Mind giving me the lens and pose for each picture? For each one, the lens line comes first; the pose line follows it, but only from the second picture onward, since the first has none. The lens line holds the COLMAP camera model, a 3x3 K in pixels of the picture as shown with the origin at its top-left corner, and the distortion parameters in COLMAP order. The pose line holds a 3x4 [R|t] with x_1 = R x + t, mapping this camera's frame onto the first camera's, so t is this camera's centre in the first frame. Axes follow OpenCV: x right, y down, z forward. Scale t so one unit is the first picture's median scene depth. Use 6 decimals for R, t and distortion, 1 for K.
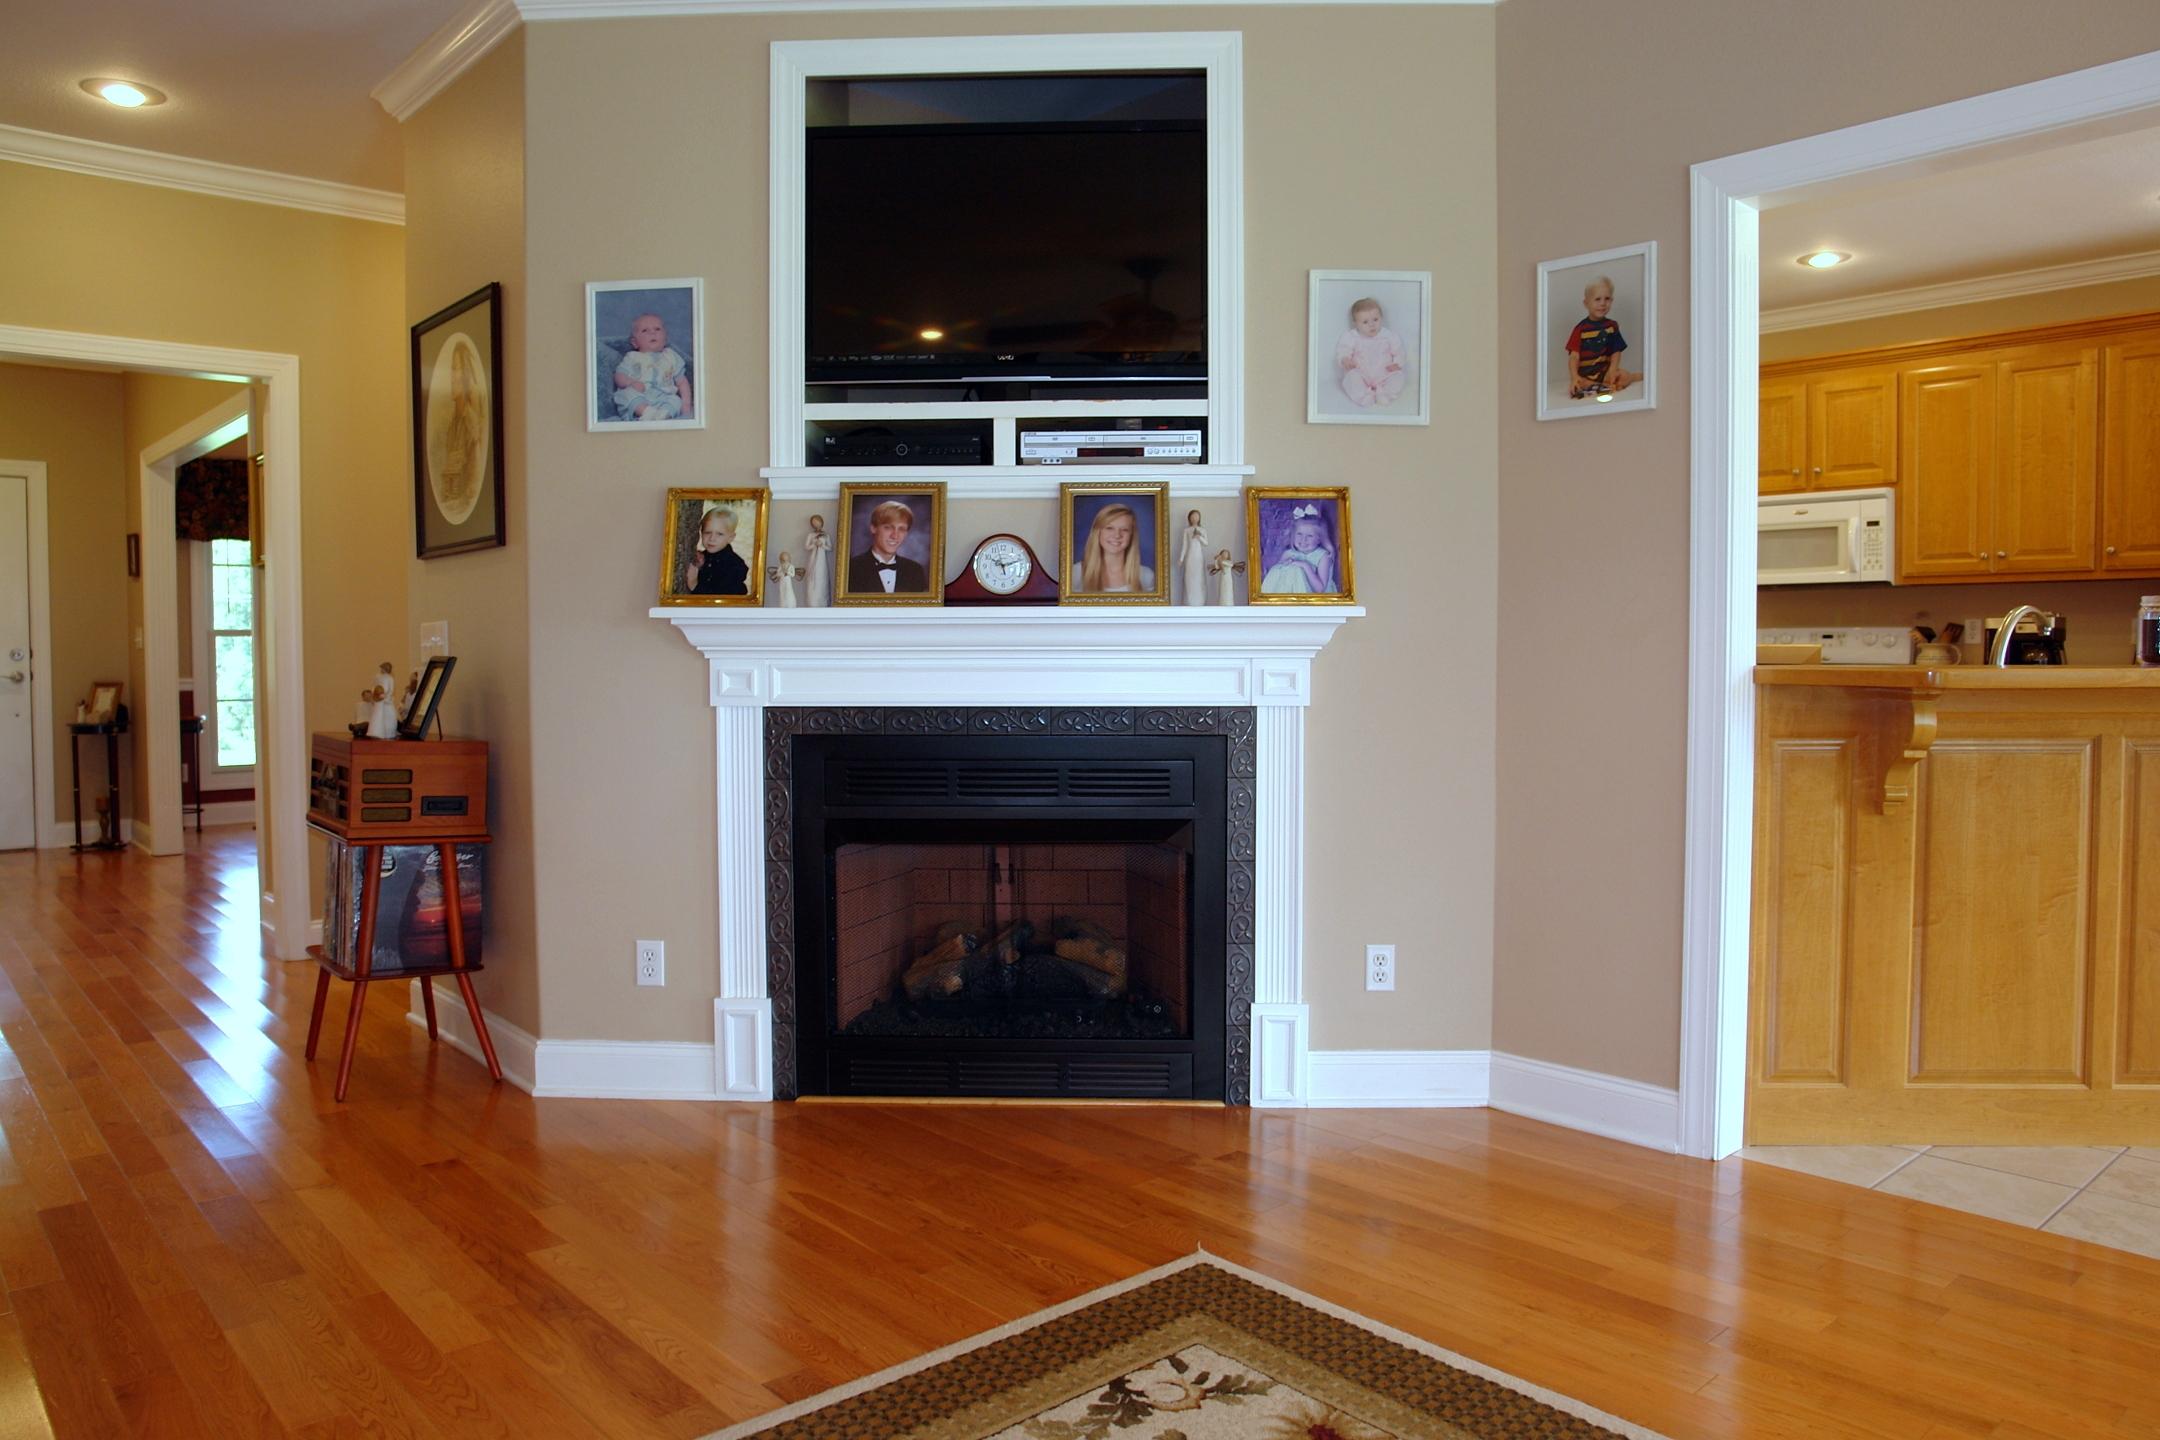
lens RADIAL K [[1502.2, 0, 1074.3], [0, 1502.2, 710.8], [0, 0, 1]] dist [-0.093338, 0.052604]
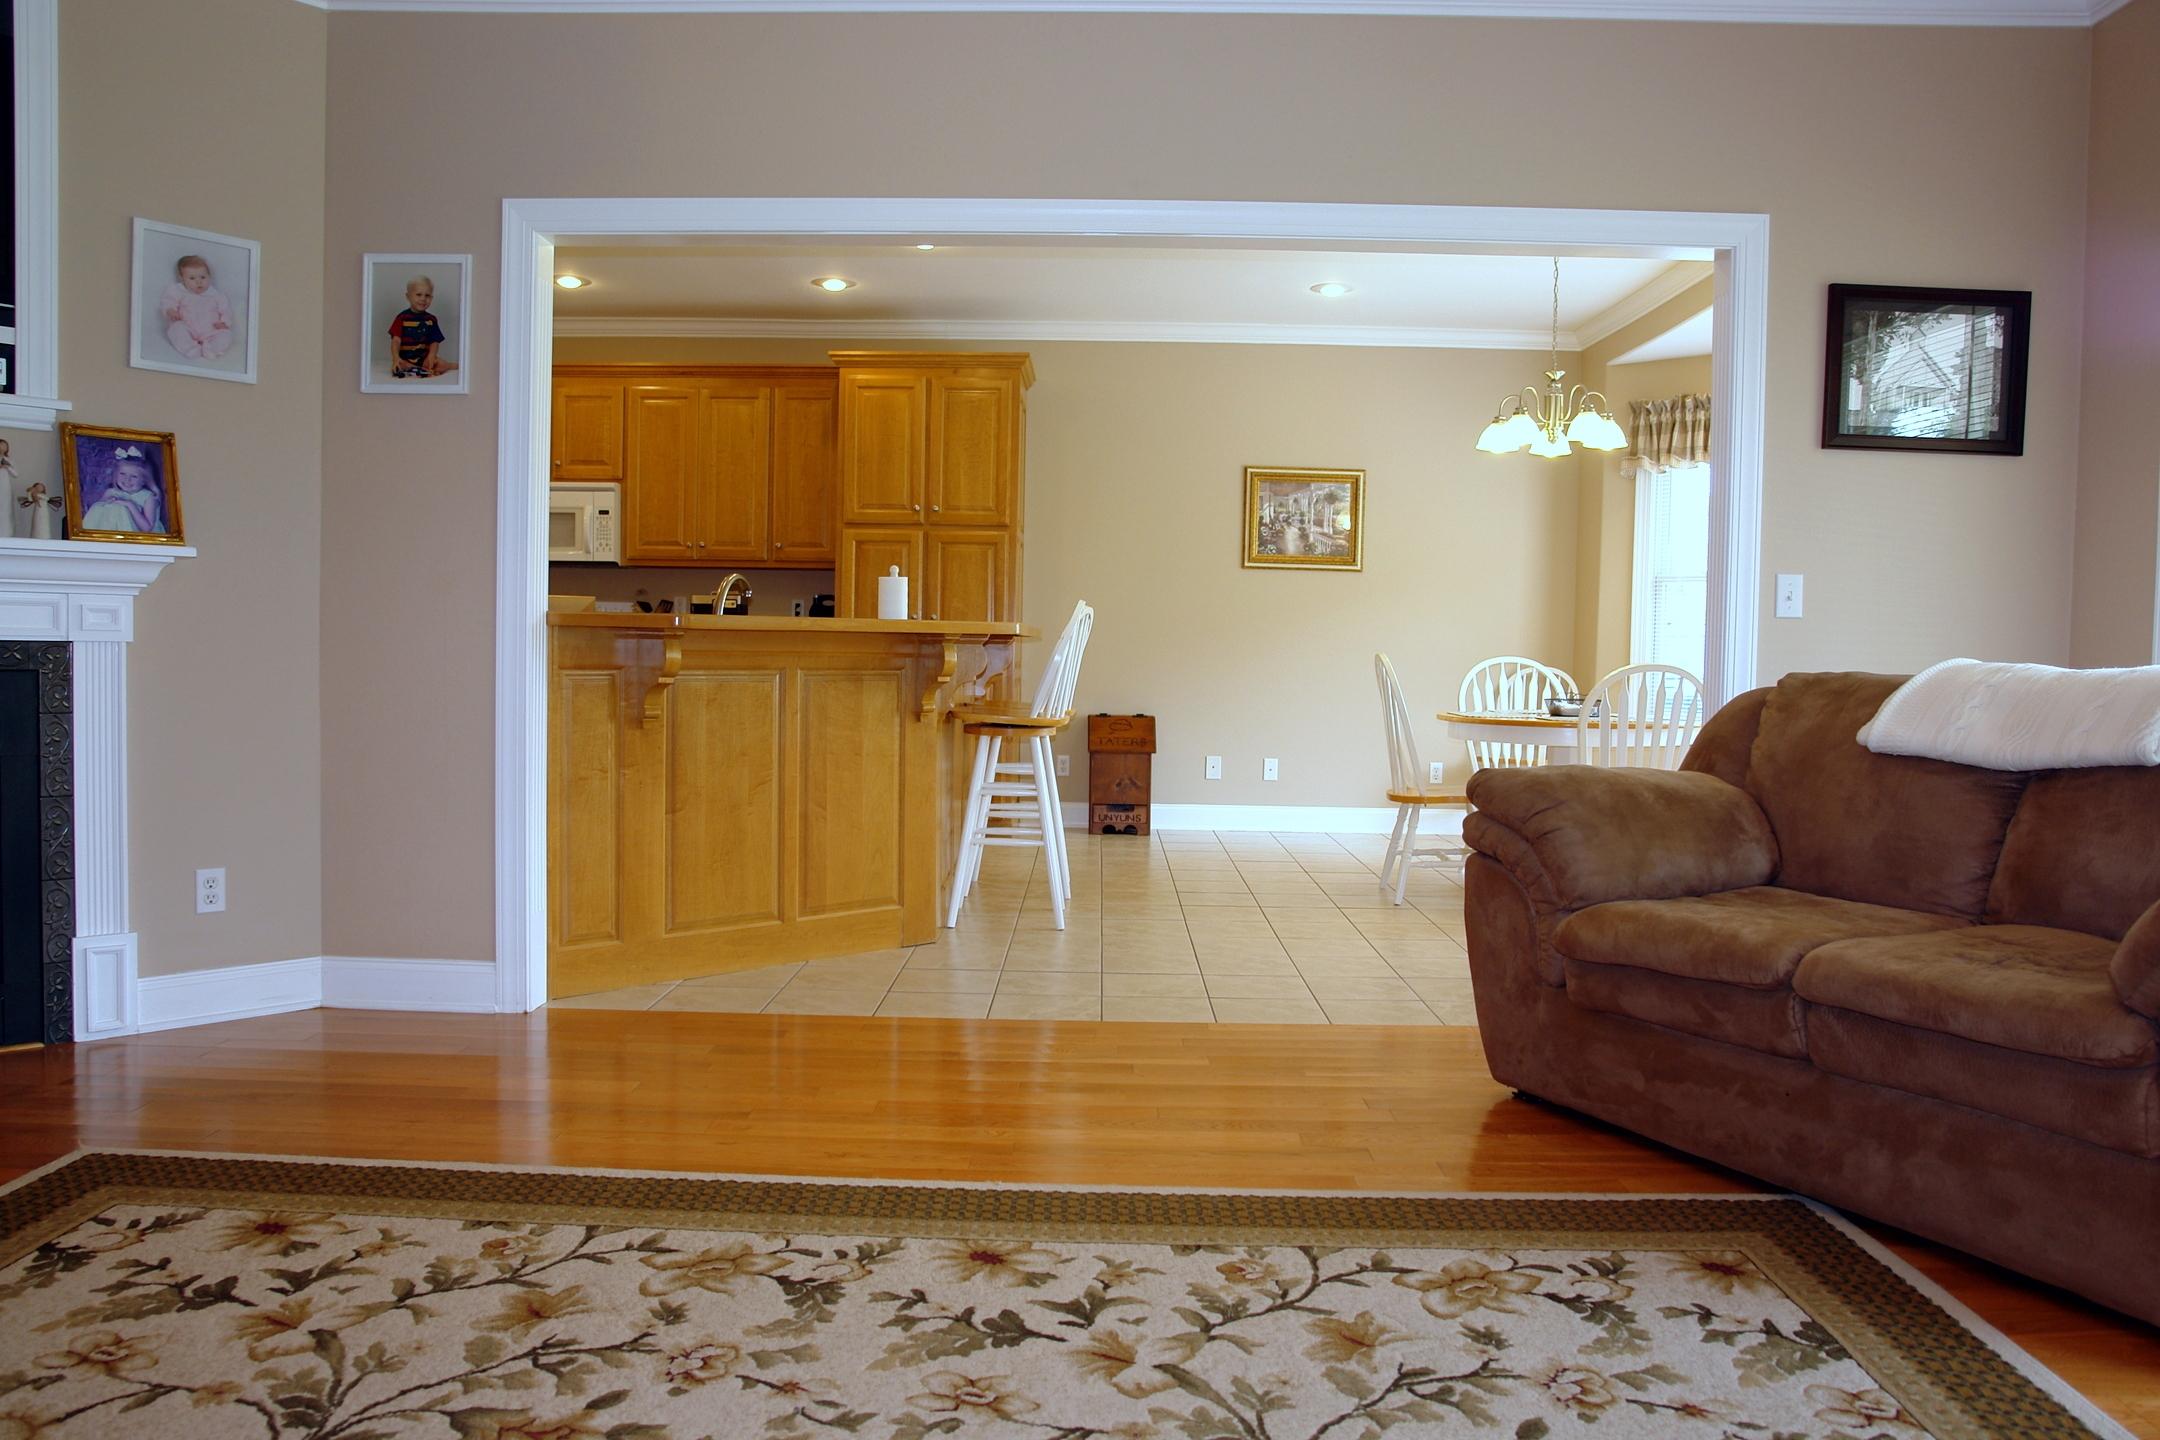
lens RADIAL K [[1502.2, 0, 1080.8], [0, 1502.2, 712.4], [0, 0, 1]] dist [-0.093338, 0.052604]
pose [[0.674873, -0.015375, 0.737773, -0.143357], [0.009252, 0.999881, 0.012373, 0.039021], [-0.737875, -0.001524, 0.674935, -0.158368]]
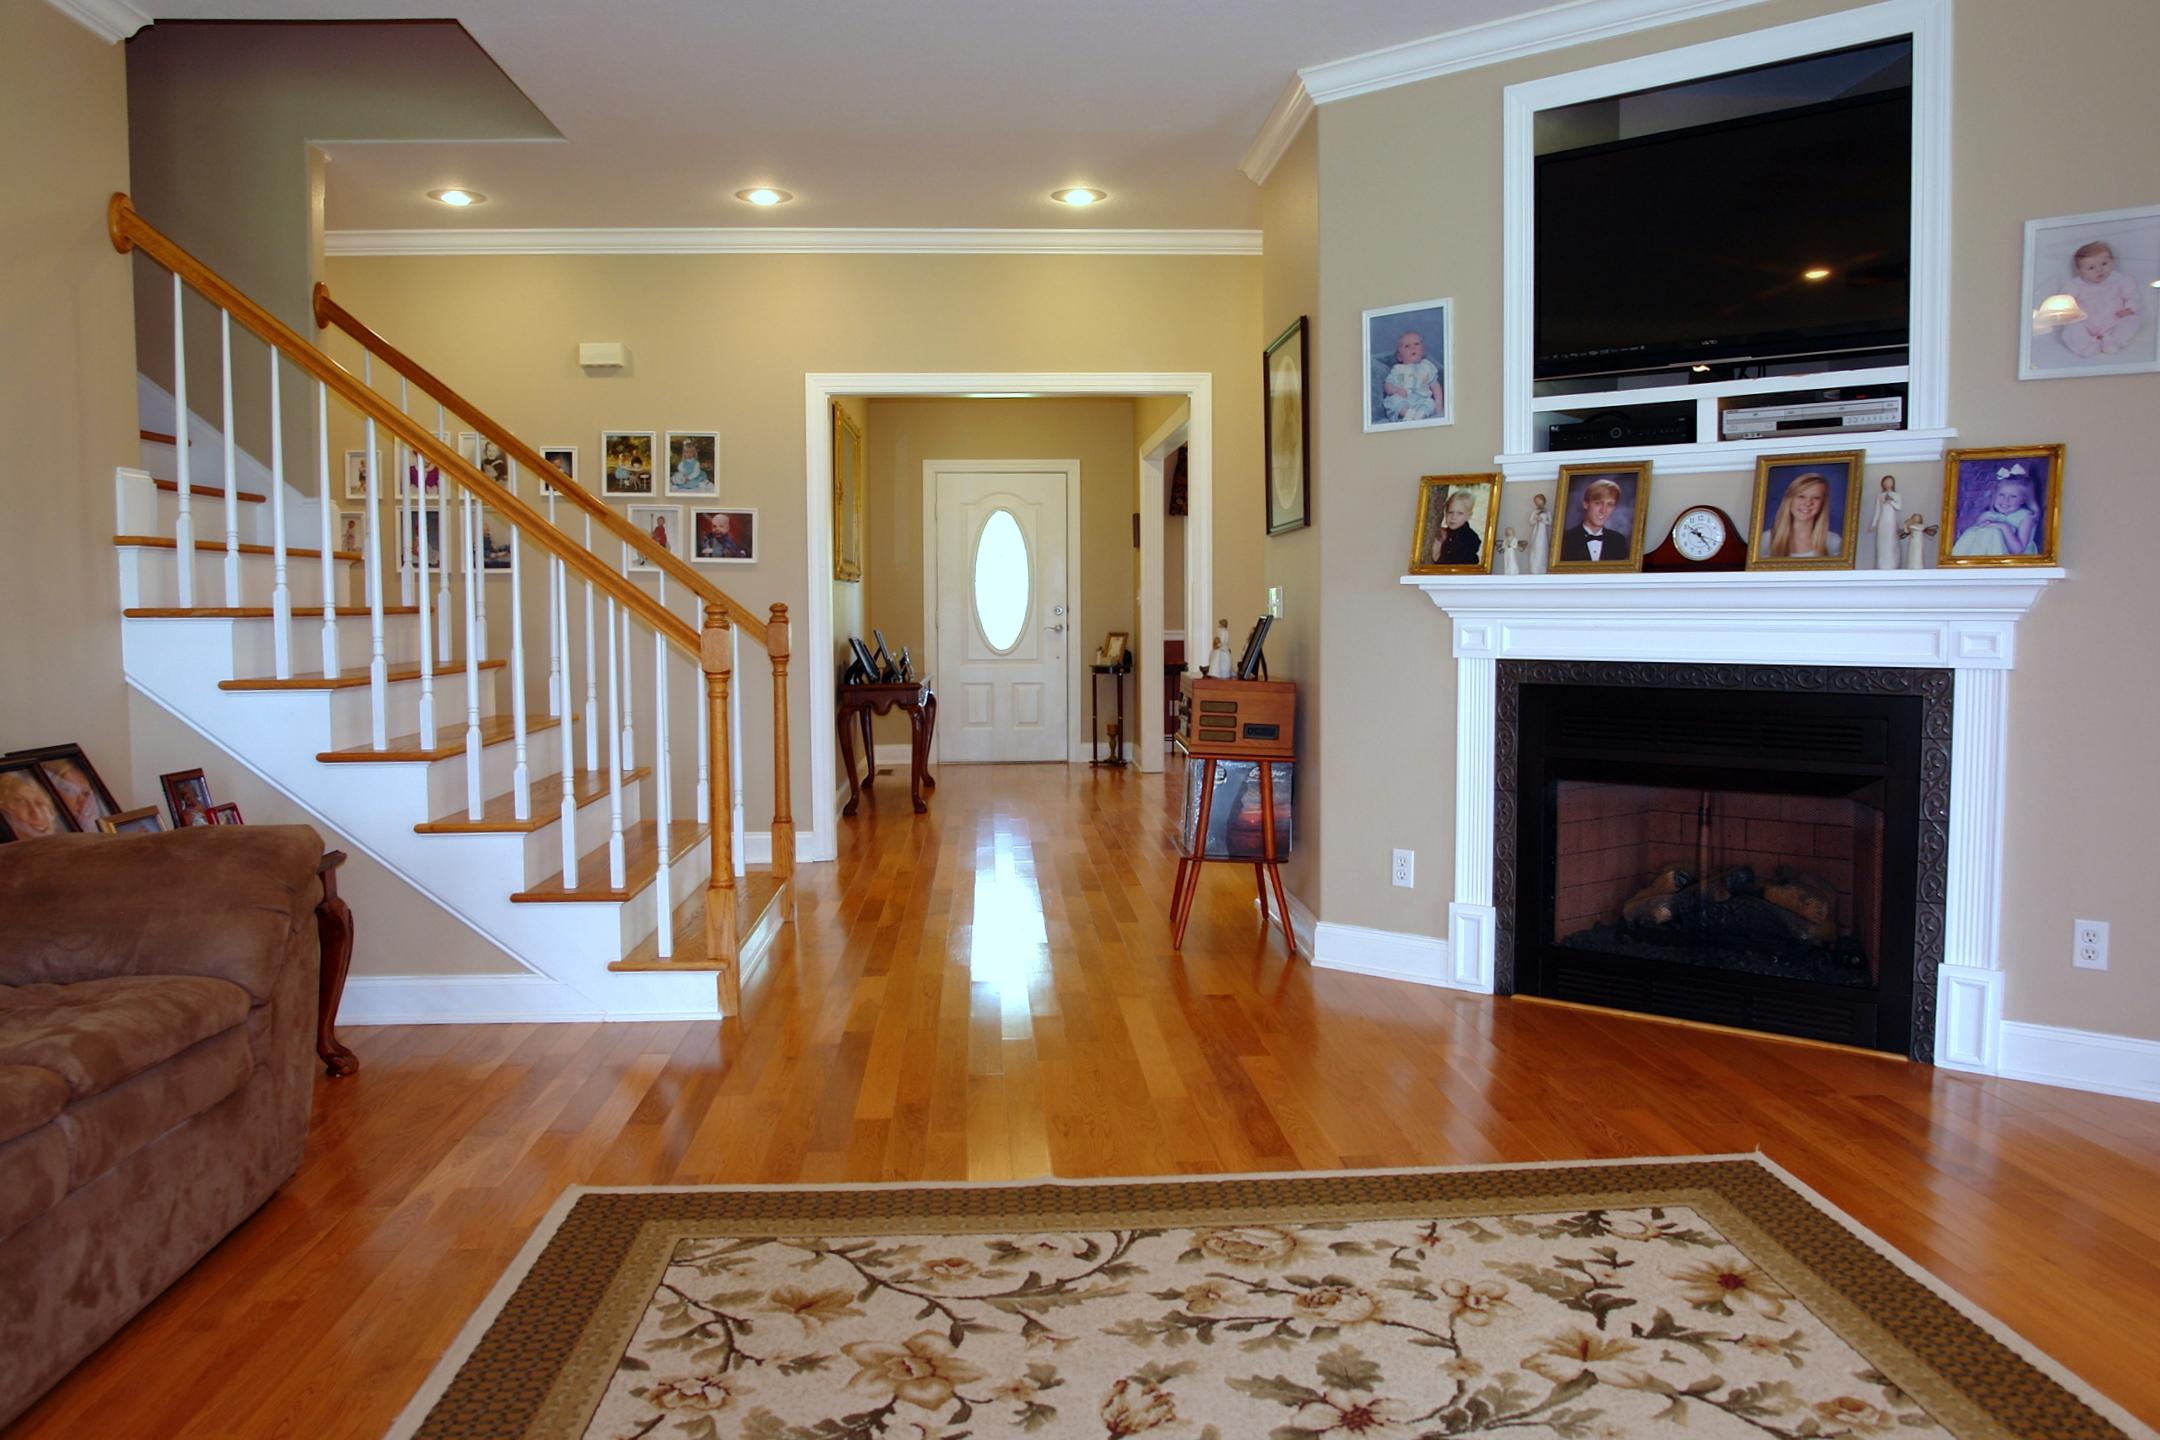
lens RADIAL K [[1502.2, 0, 1074.9], [0, 1502.2, 737.2], [0, 0, 1]] dist [-0.093338, 0.052604]
pose [[0.790688, 0.049806, -0.610190, 0.257405], [-0.021478, 0.998328, 0.053657, 0.002941], [0.611842, -0.029320, 0.790436, -0.136815]]
